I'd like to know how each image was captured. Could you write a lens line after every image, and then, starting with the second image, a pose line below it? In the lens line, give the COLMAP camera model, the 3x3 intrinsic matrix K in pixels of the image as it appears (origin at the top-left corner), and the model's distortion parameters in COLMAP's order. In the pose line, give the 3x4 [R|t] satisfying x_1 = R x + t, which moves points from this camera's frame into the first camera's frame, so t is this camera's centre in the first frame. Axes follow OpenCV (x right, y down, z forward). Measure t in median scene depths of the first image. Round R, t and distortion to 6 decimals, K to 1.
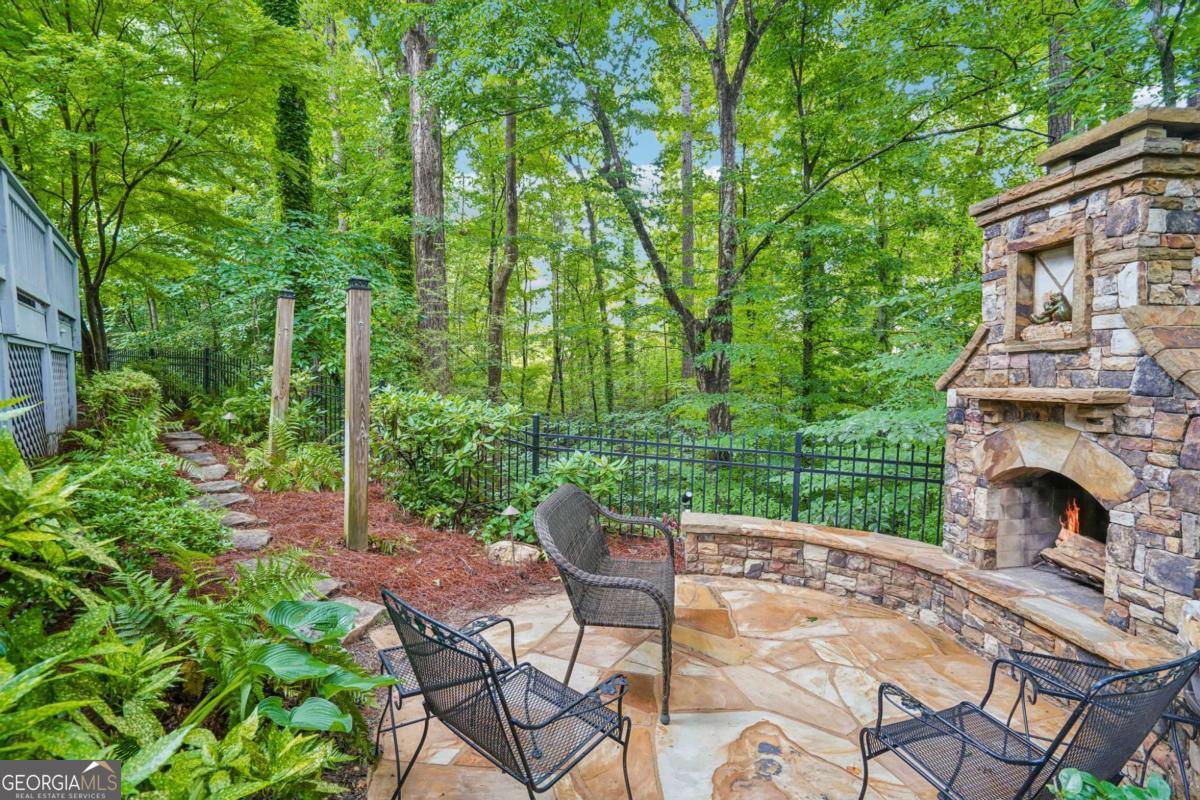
lens RADIAL K [[548.8, 0, 604.8], [0, 548.8, 398.7], [0, 0, 1]] dist [-0.000471, 0.000271]
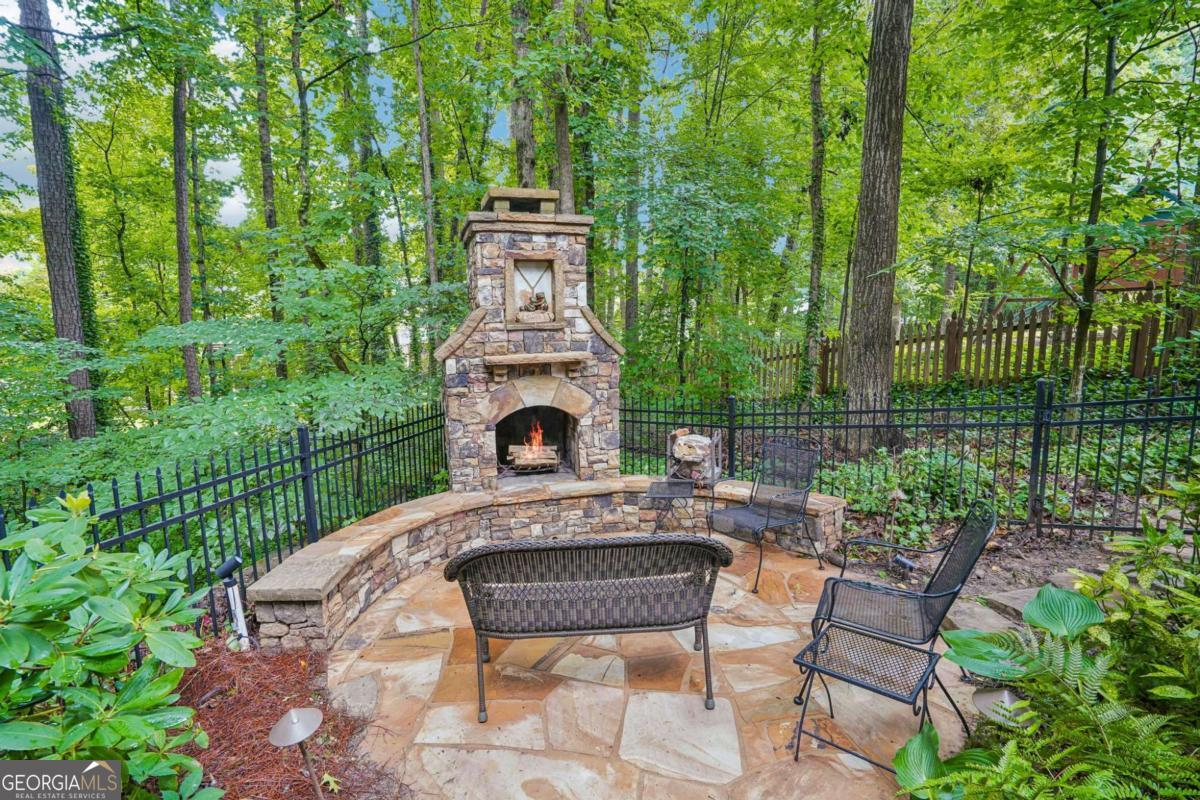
lens RADIAL K [[548.8, 0, 604.8], [0, 548.8, 398.7], [0, 0, 1]] dist [-0.000471, 0.000271]
pose [[-0.162602, -0.117026, 0.979727, -0.741312], [0.065739, 0.989450, 0.129098, -0.079012], [-0.984499, 0.085398, -0.153194, 1.041269]]
